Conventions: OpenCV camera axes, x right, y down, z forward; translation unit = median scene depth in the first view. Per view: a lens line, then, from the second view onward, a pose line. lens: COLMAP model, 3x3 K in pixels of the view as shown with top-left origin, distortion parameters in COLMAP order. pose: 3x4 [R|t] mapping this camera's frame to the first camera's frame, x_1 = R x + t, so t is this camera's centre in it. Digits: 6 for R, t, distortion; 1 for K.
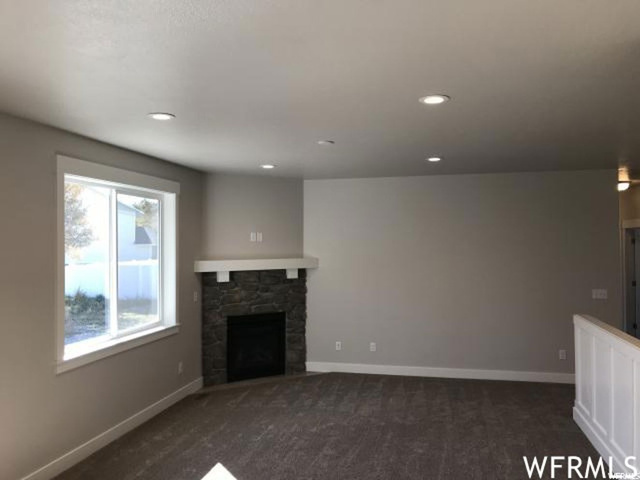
lens RADIAL K [[526.0, 0, 321.1], [0, 526.0, 238.8], [0, 0, 1]] dist [0.018126, -0.000169]
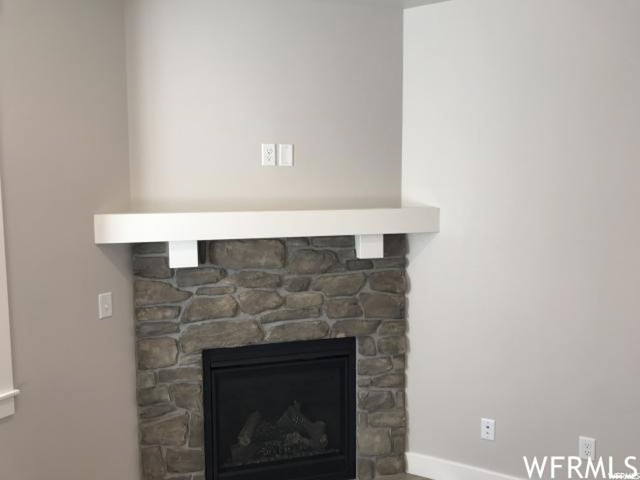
lens RADIAL K [[526.0, 0, 323.8], [0, 526.0, 237.3], [0, 0, 1]] dist [0.018126, -0.000169]
pose [[0.958143, 0.014503, -0.285923, 0.027480], [0.010952, 0.996128, 0.087227, 0.024586], [0.286081, -0.086708, 0.954274, 0.624266]]
